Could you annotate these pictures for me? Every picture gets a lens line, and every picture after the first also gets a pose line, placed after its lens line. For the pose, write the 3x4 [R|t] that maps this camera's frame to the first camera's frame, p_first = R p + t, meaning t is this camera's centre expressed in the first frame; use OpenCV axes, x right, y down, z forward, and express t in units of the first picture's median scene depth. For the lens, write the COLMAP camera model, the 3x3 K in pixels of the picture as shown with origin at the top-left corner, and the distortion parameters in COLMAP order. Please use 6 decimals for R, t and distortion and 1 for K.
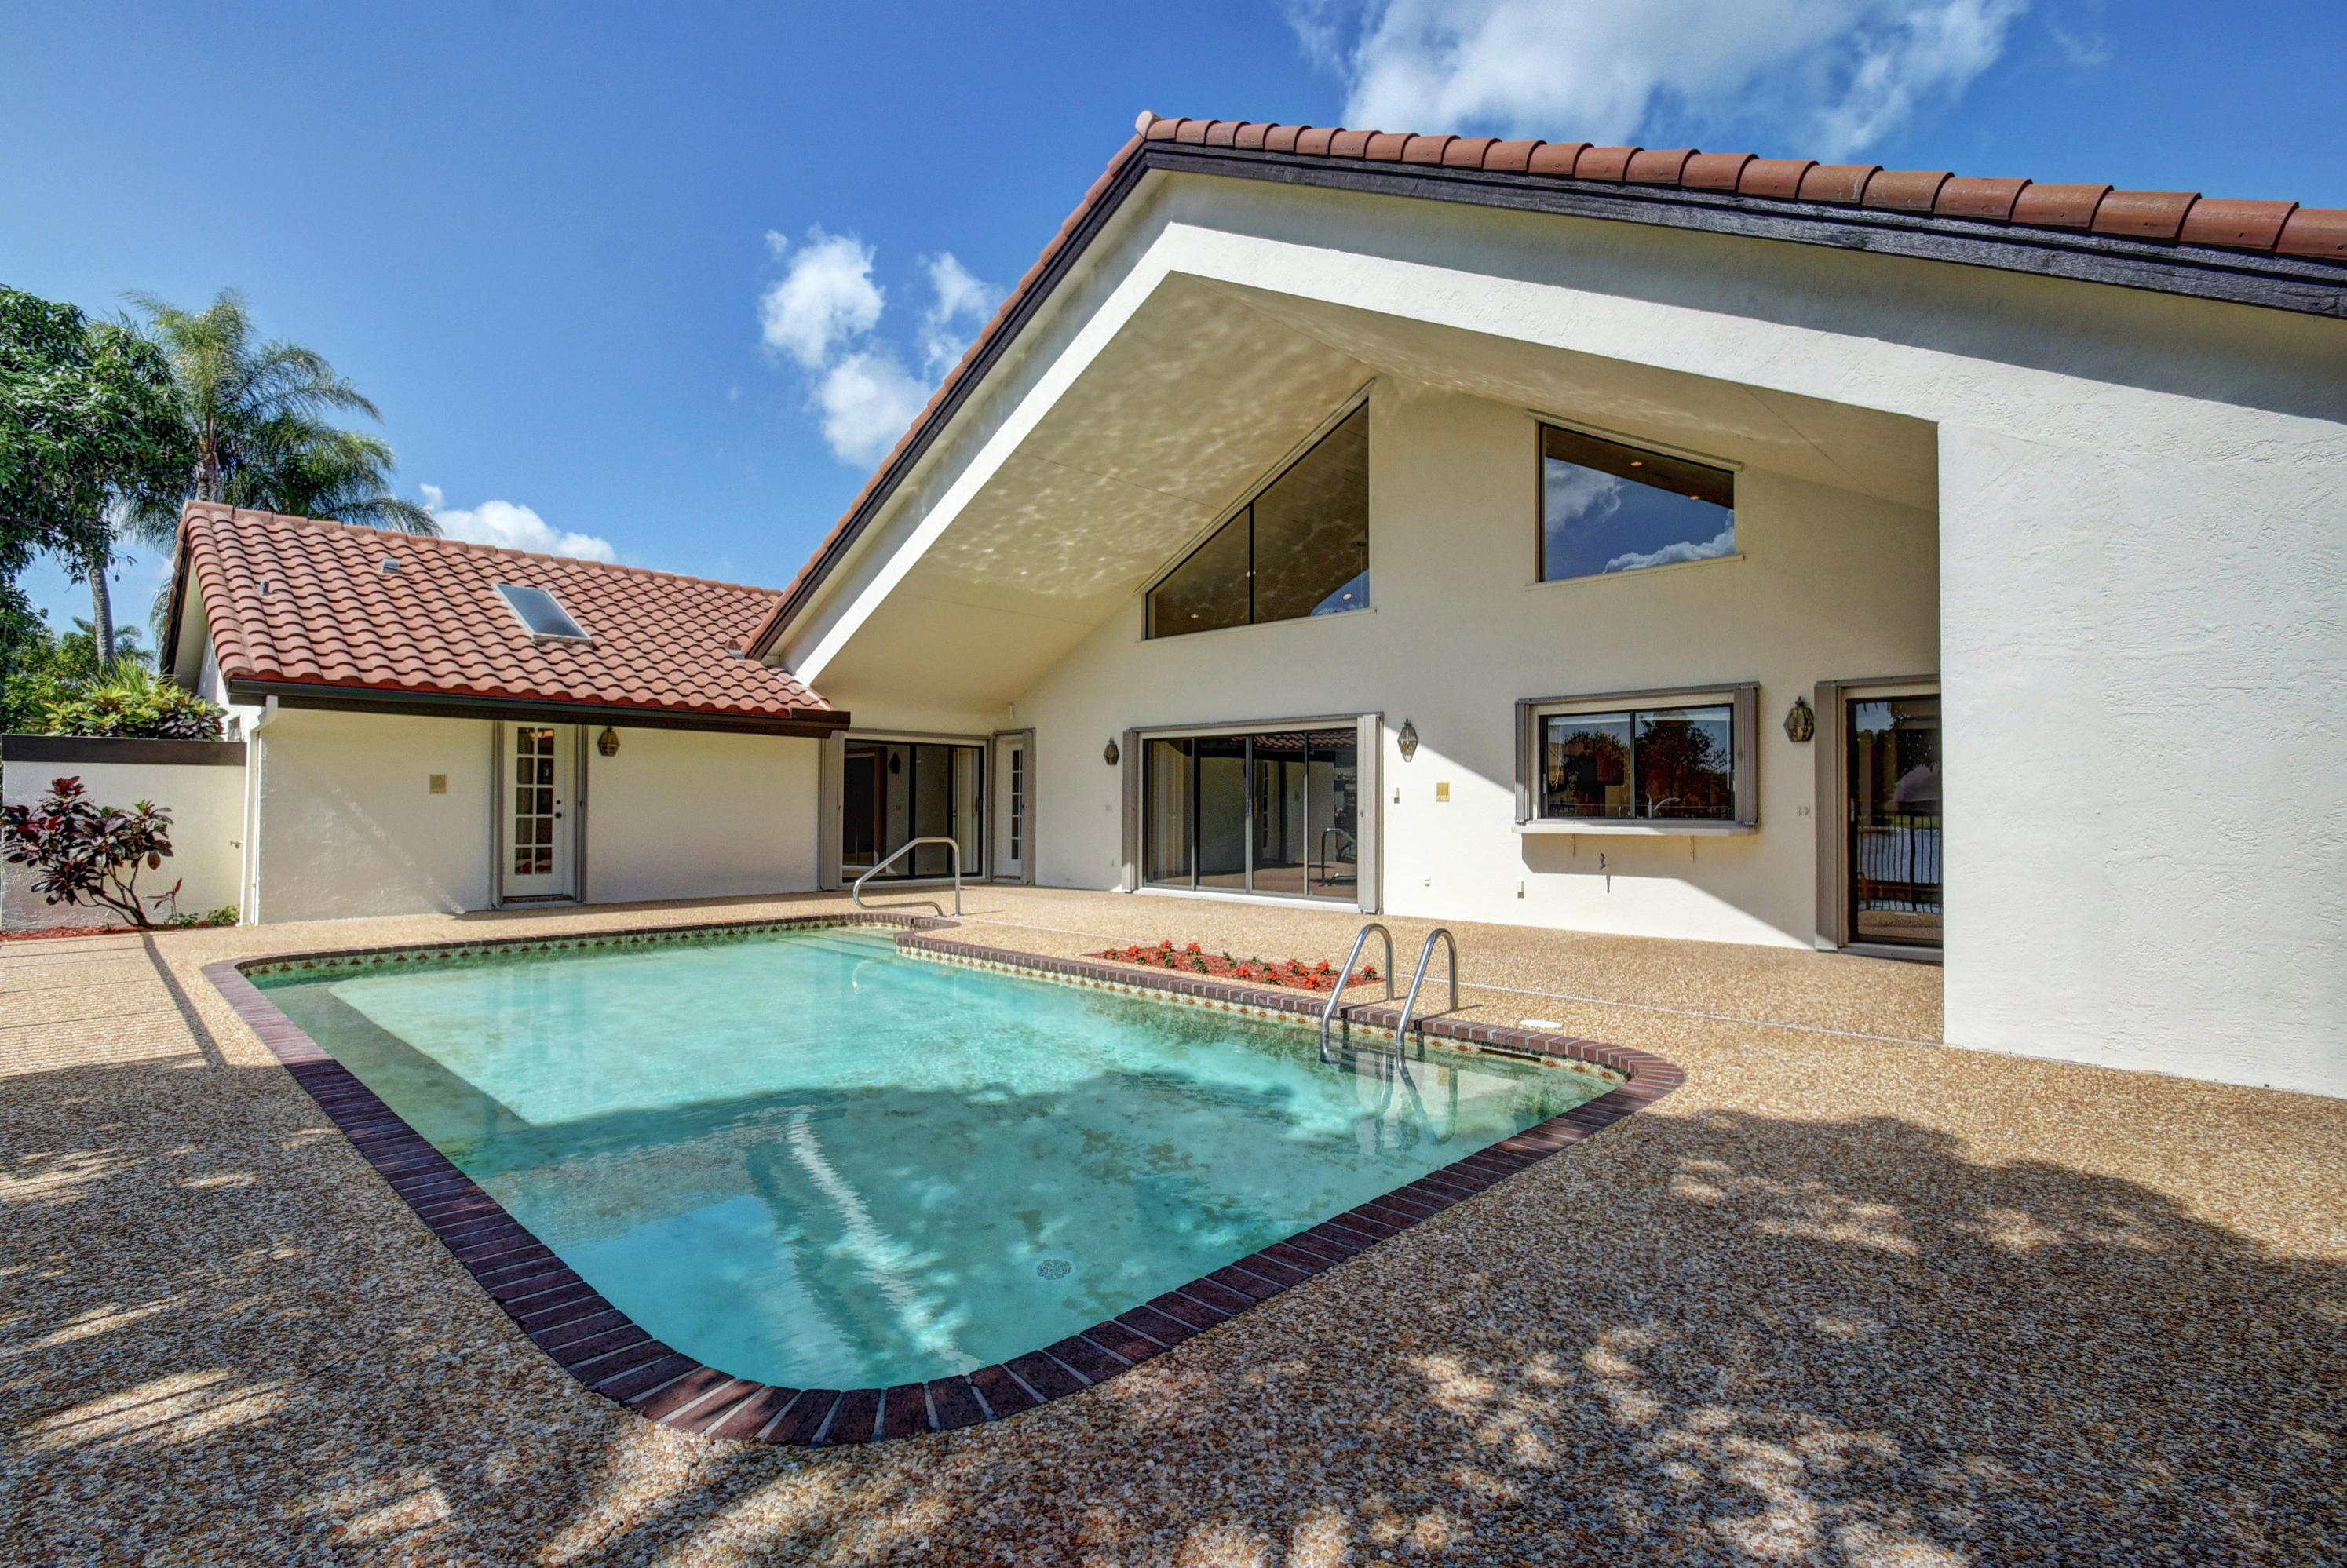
lens RADIAL K [[1091.5, 0, 1134.4], [0, 1091.5, 796.2], [0, 0, 1]] dist [-0.015091, -0.003996]
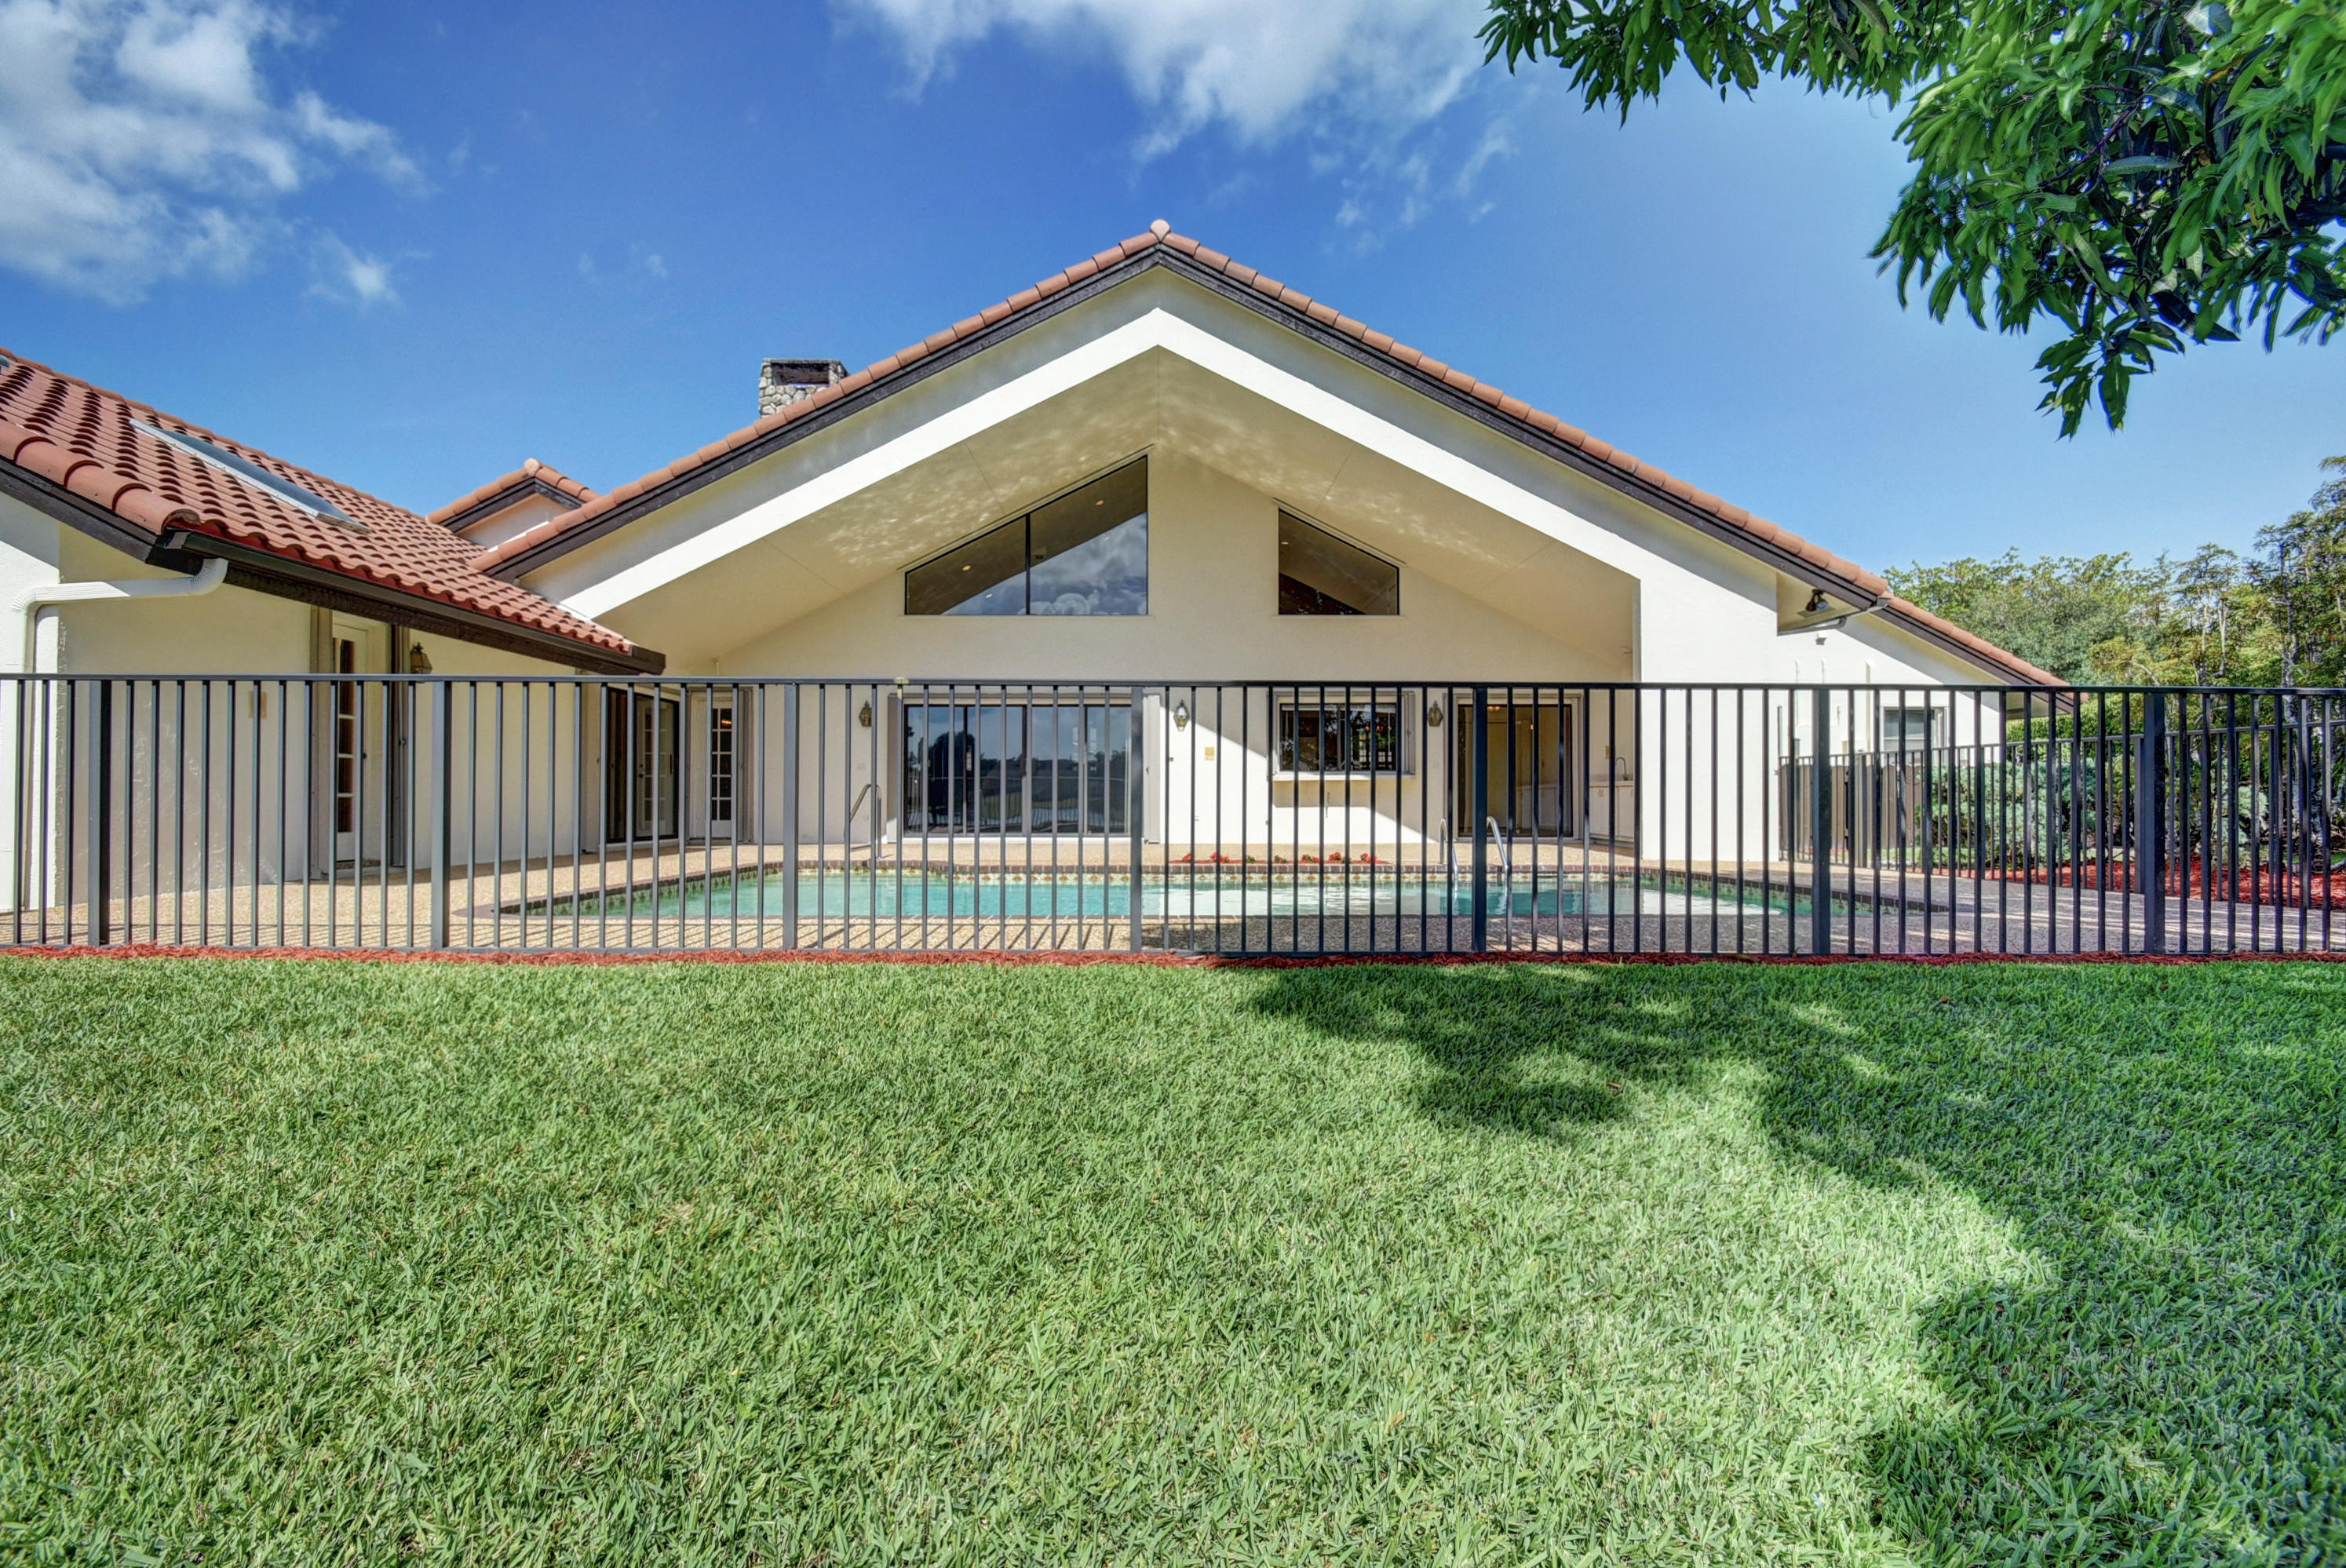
lens RADIAL K [[1034.1, 0, 1174.0], [0, 1034.1, 791.3], [0, 0, 1]] dist [-0.002450, -0.007756]
pose [[0.698382, -0.001626, 0.715723, -0.642984], [-0.001425, 0.999992, 0.003663, 0.036674], [-0.715723, -0.003578, 0.698375, 0.089274]]
